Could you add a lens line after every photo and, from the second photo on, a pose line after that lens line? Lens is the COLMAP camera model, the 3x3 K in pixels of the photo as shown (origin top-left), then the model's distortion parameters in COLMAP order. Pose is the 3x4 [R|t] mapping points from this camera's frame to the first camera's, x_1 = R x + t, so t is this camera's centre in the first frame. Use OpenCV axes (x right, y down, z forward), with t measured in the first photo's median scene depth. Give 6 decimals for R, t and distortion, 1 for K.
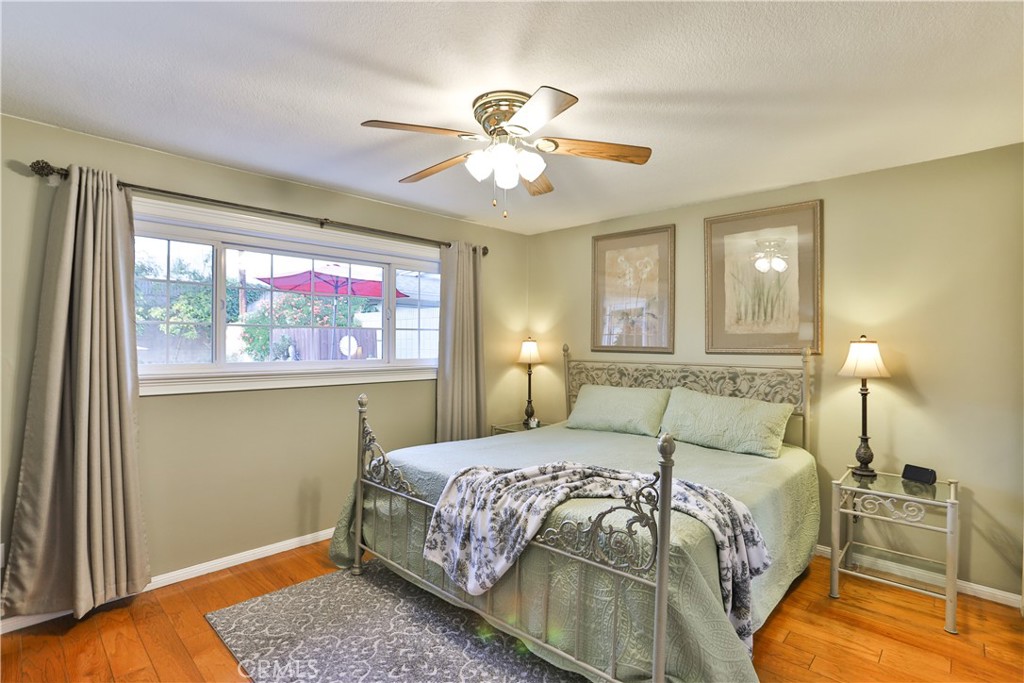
lens RADIAL K [[495.2, 0, 513.8], [0, 495.2, 346.6], [0, 0, 1]] dist [-0.083339, 0.044564]
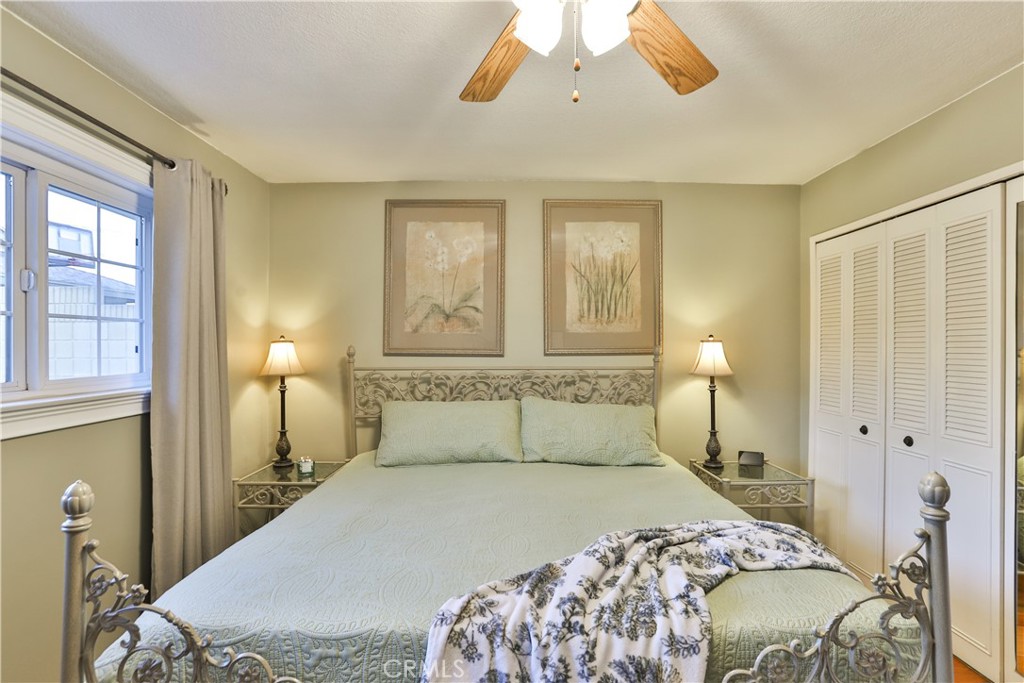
lens RADIAL K [[495.2, 0, 513.8], [0, 495.2, 346.6], [0, 0, 1]] dist [-0.083339, 0.044564]
pose [[0.720293, -0.007647, 0.693628, -0.274417], [0.009828, 0.999951, 0.000819, -0.002564], [-0.693600, 0.006227, 0.720333, 0.439300]]
